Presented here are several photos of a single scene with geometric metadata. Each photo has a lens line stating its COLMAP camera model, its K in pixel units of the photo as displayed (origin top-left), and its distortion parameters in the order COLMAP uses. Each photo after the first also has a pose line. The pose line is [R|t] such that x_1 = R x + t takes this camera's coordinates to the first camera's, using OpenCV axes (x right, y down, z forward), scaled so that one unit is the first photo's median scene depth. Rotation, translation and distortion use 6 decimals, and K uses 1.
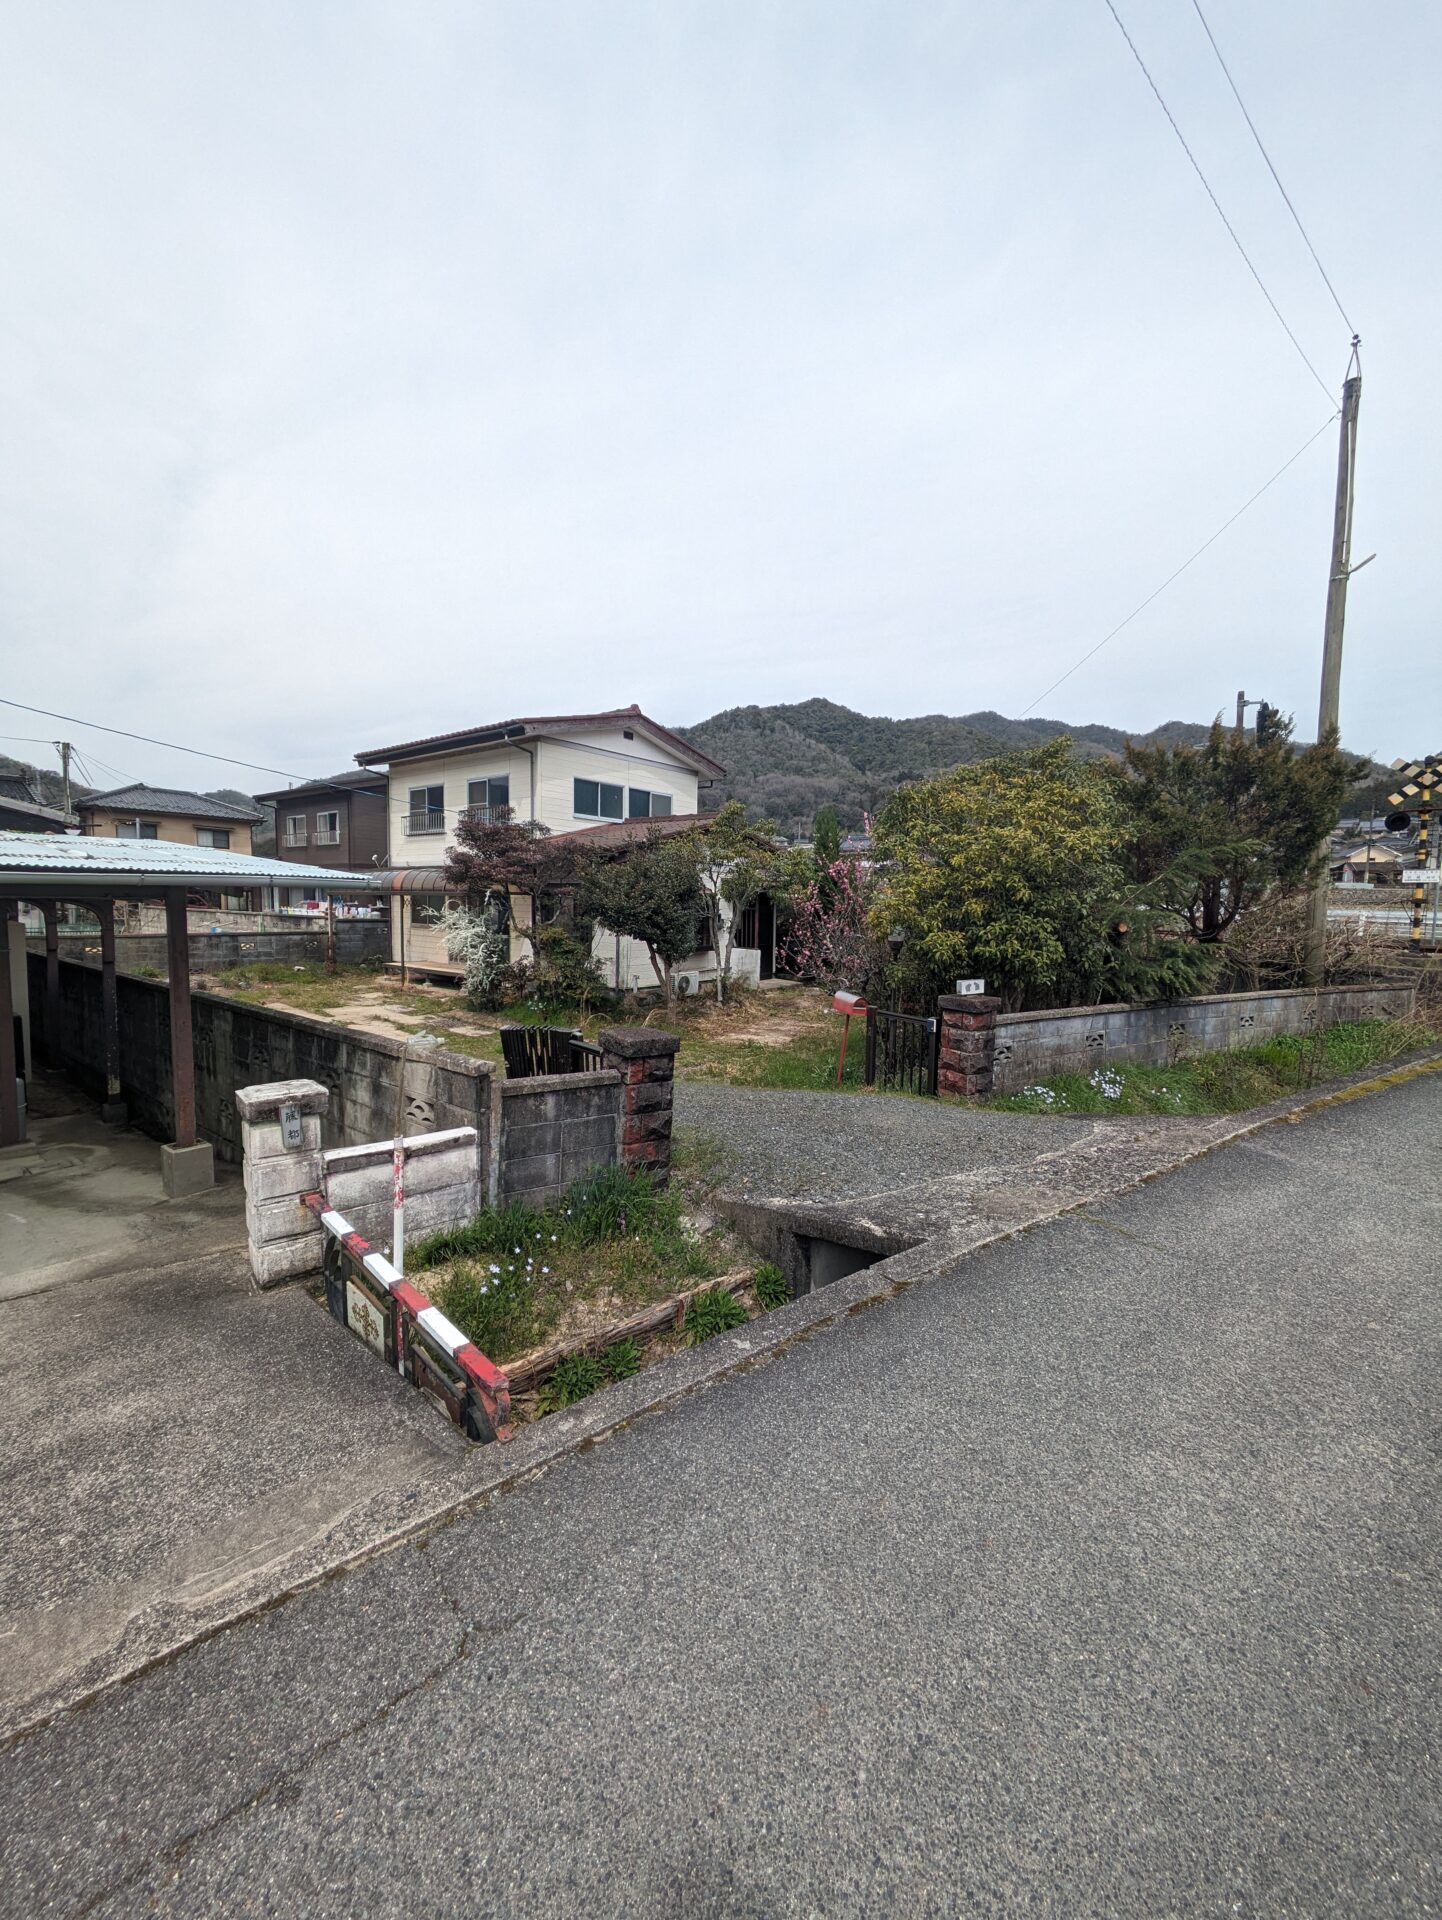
lens RADIAL K [[760.7, 0, 718.1], [0, 760.7, 971.3], [0, 0, 1]] dist [0.000894, -0.000263]
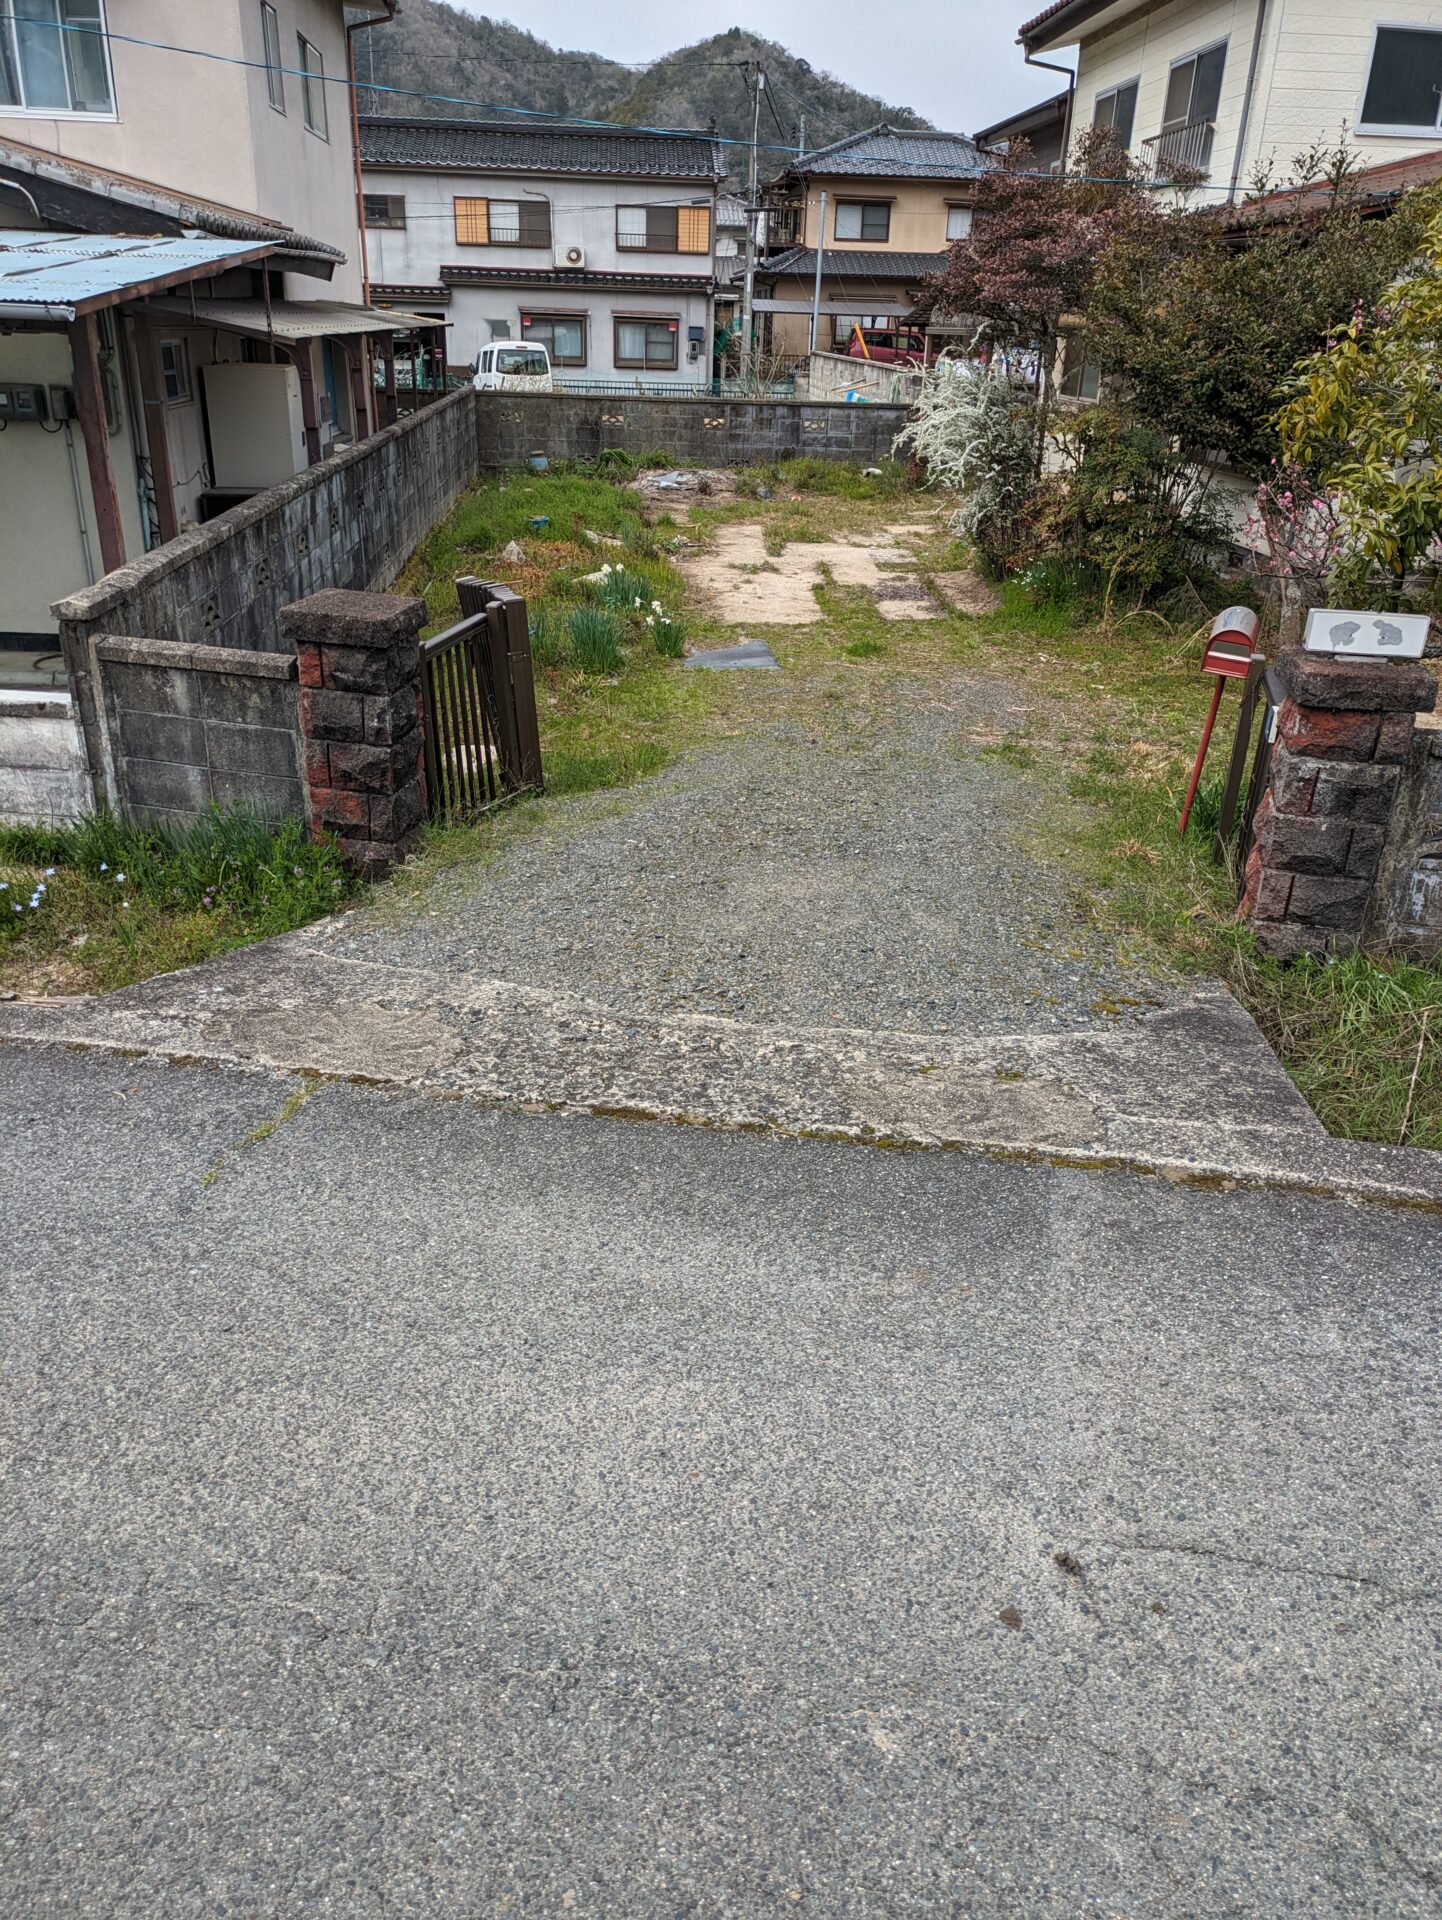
lens RADIAL K [[1428.5, 0, 722.5], [0, 1428.5, 961.7], [0, 0, 1]] dist [0.040510, -0.010350]
pose [[0.671301, 0.303610, -0.676148, 0.991099], [-0.082730, 0.937246, 0.338713, -0.059486], [0.736553, -0.171441, 0.654291, 0.505372]]
